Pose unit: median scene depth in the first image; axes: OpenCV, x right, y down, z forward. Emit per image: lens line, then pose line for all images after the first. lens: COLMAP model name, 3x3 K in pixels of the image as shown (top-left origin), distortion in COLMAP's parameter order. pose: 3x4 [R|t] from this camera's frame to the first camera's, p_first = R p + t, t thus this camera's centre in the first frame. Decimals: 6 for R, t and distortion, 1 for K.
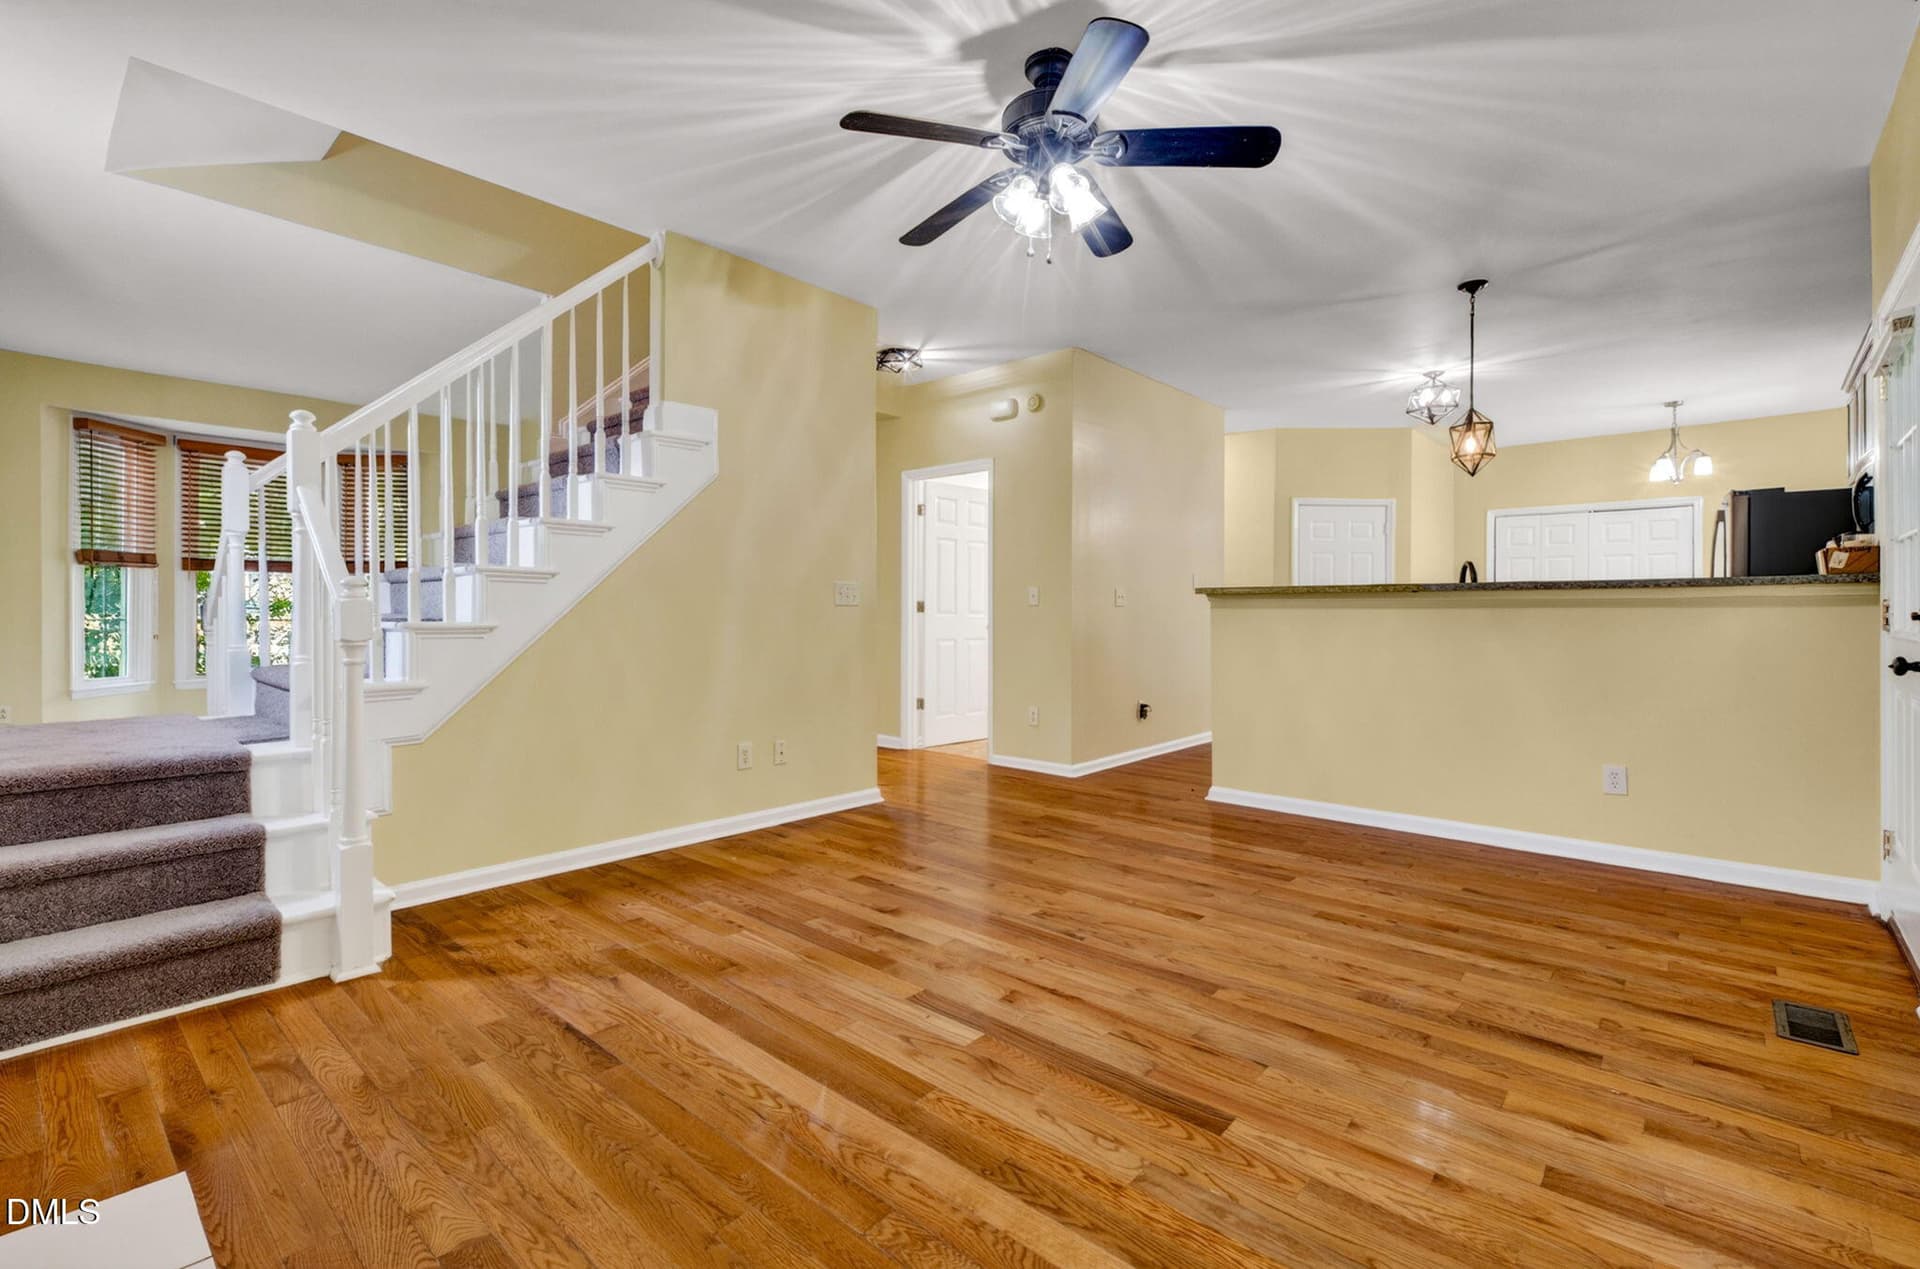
lens RADIAL K [[838.5, 0, 924.6], [0, 838.5, 609.1], [0, 0, 1]] dist [0.010378, -0.006202]
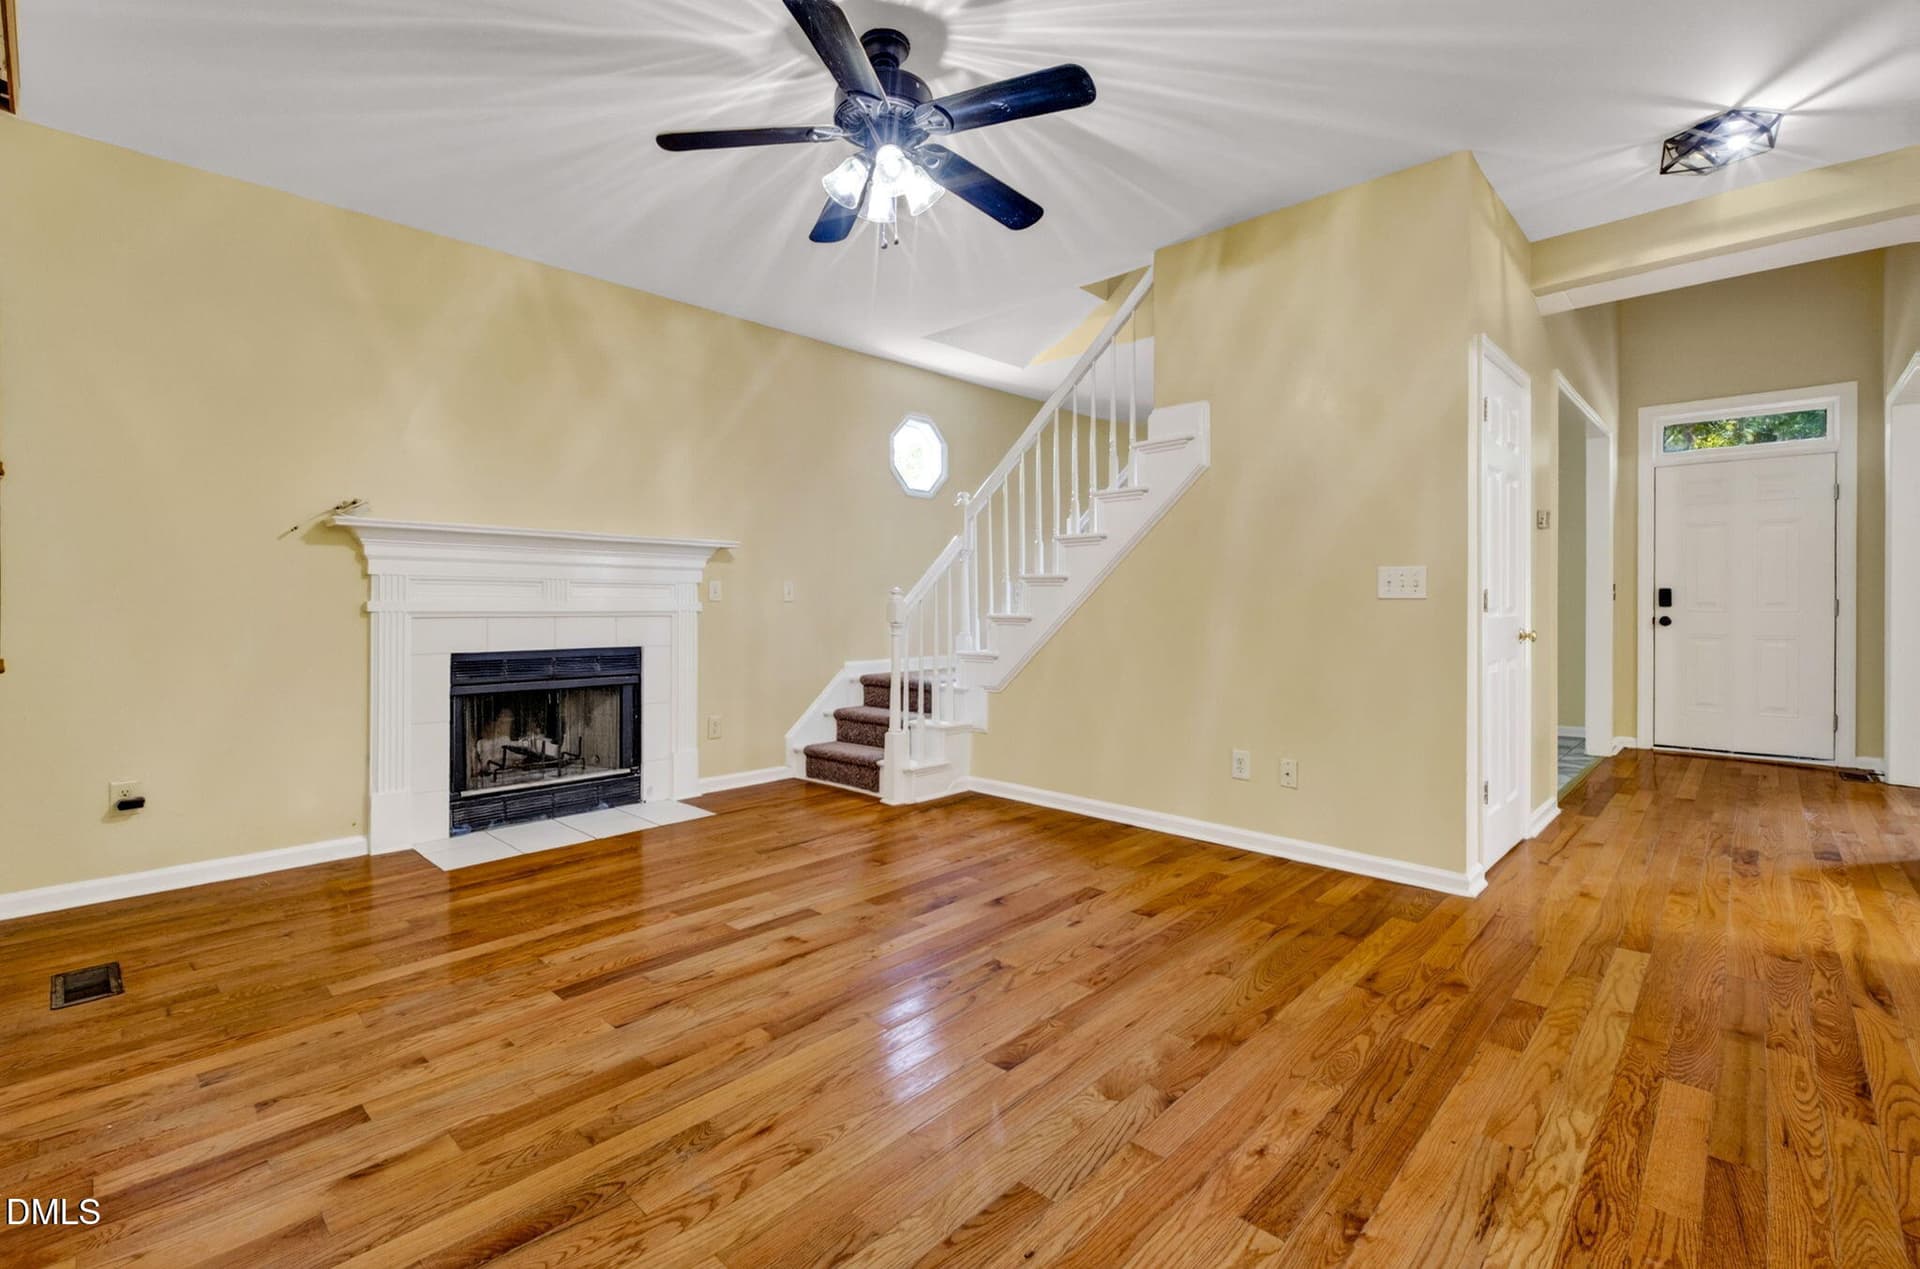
lens RADIAL K [[851.2, 0, 945.8], [0, 851.2, 605.4], [0, 0, 1]] dist [0.007498, -0.004665]
pose [[-0.015746, -0.003583, -0.999870, 1.235806], [0.003798, 0.999986, -0.003643, 0.005513], [0.999869, -0.003855, -0.015732, 1.190407]]
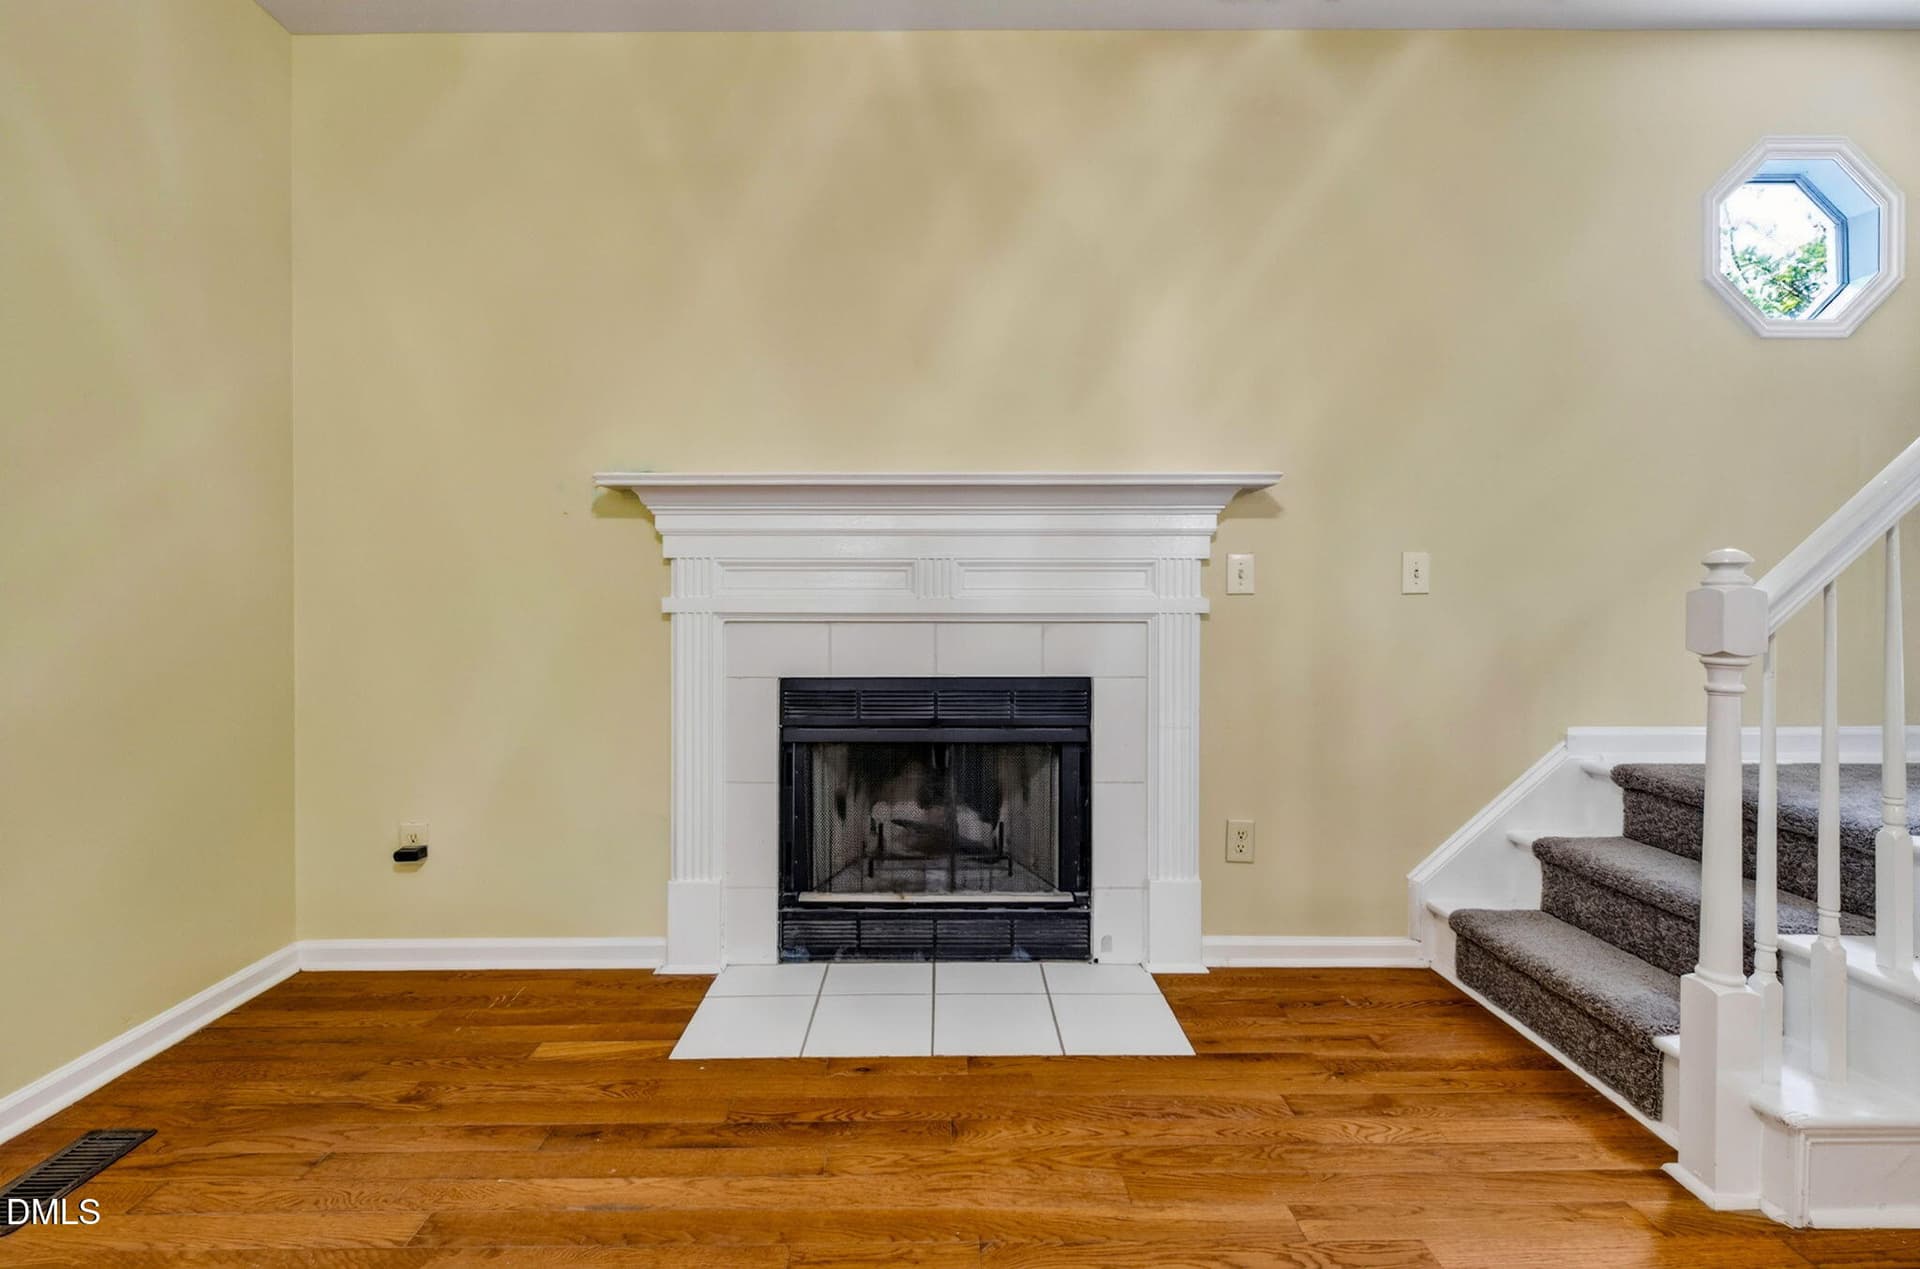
lens RADIAL K [[838.5, 0, 930.1], [0, 838.5, 609.8], [0, 0, 1]] dist [0.010378, -0.006202]
pose [[-0.733961, -0.000393, -0.679191, 0.172174], [0.002084, 0.999994, -0.002830, 0.007614], [0.679188, -0.003492, -0.733956, 1.101268]]
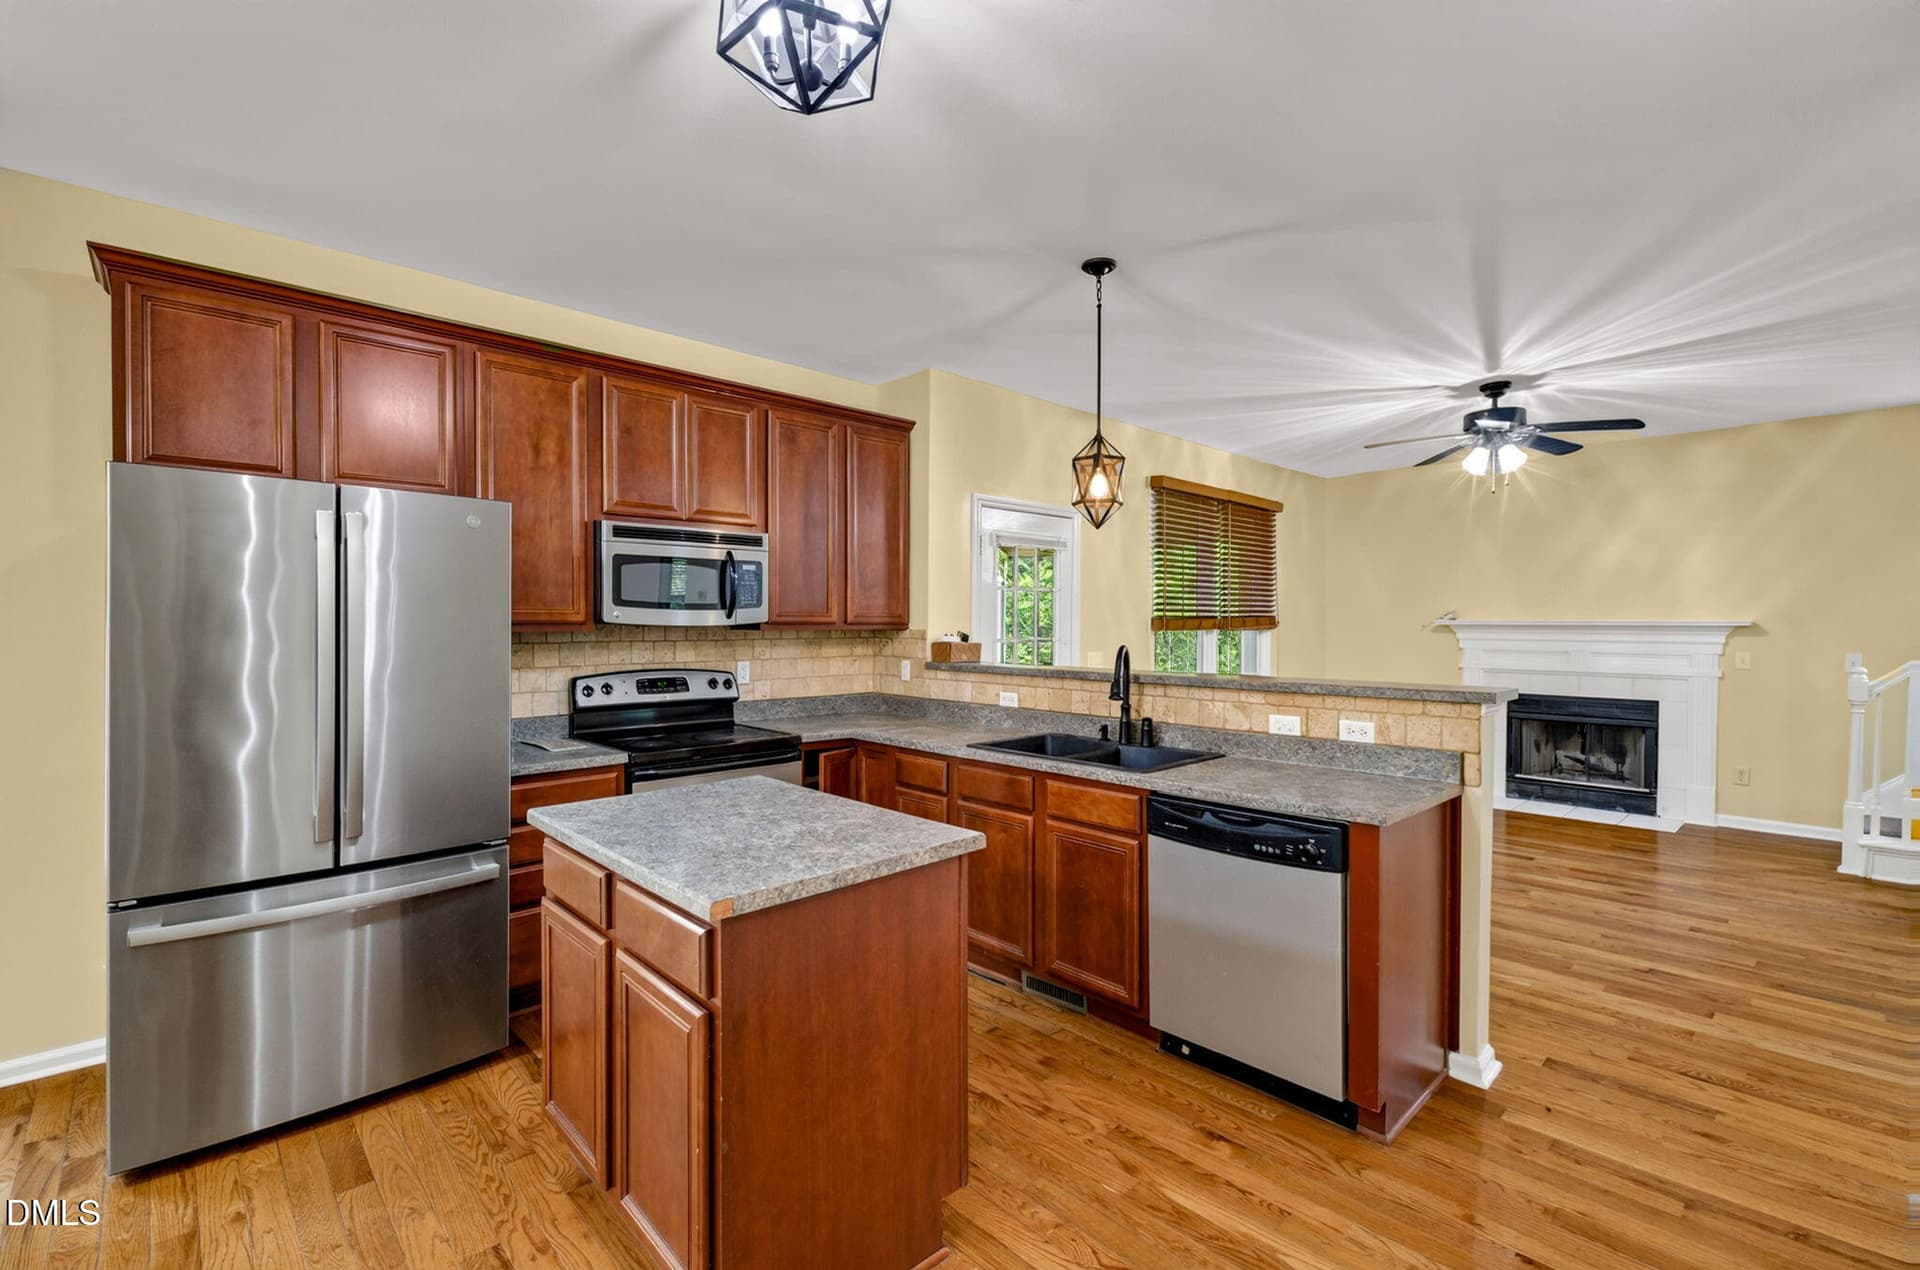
lens RADIAL K [[838.5, 0, 933.6], [0, 838.5, 634.3], [0, 0, 1]] dist [0.010378, -0.006202]
pose [[-0.997872, -0.006702, 0.064865, 1.357847], [-0.005925, 0.999909, 0.012160, -0.132365], [-0.064941, 0.011750, -0.997820, 3.177134]]
